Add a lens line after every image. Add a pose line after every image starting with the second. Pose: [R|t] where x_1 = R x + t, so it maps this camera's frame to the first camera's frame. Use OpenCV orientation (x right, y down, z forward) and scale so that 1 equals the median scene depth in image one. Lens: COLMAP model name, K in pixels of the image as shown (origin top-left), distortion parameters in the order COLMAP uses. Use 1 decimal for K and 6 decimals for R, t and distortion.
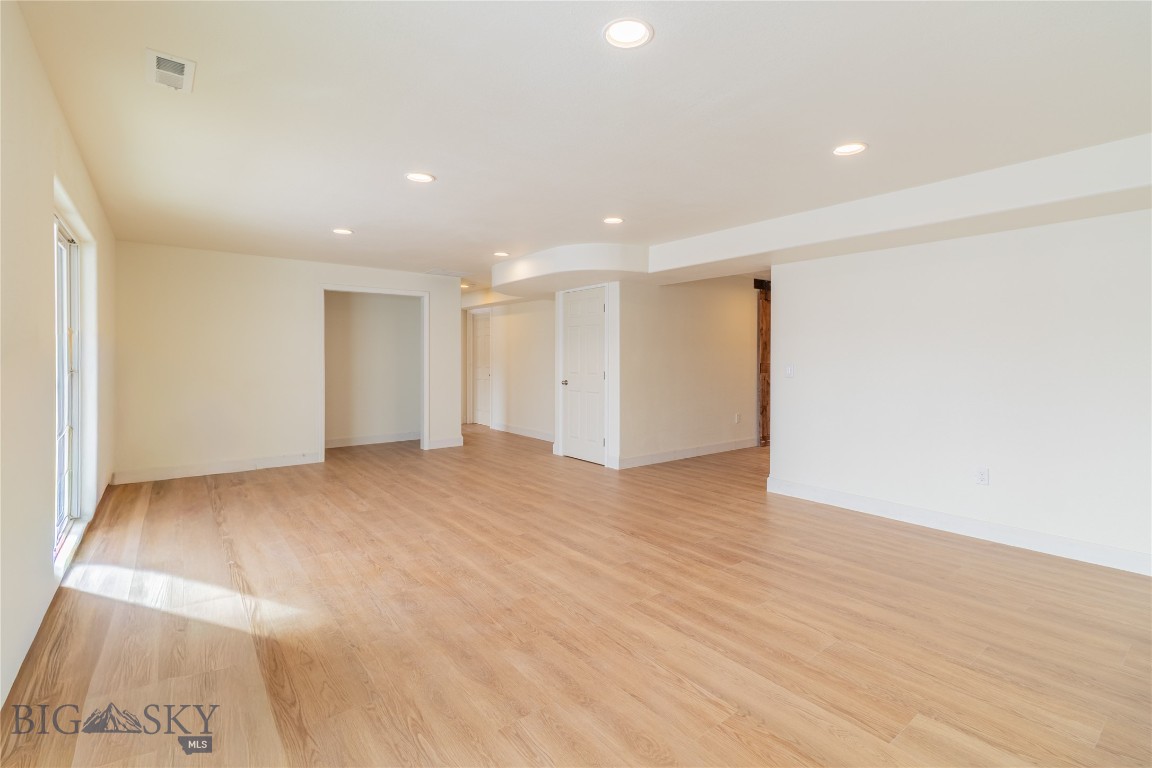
lens RADIAL K [[529.7, 0, 579.7], [0, 529.7, 353.9], [0, 0, 1]] dist [0.002376, -0.000811]
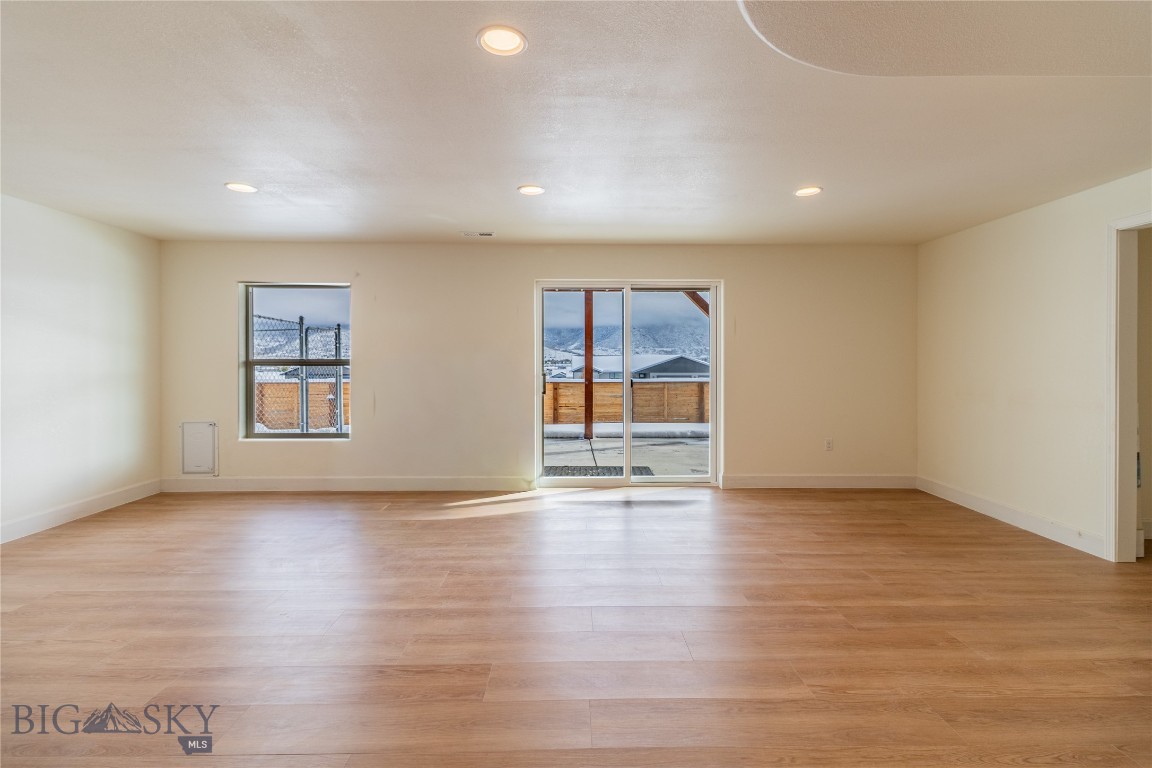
lens RADIAL K [[529.7, 0, 576.5], [0, 529.7, 375.7], [0, 0, 1]] dist [0.002376, -0.000811]
pose [[-0.602917, 0.019417, -0.797567, 0.621848], [0.000336, 0.999710, 0.024084, 0.017154], [0.797804, 0.014253, -0.602749, 2.236352]]
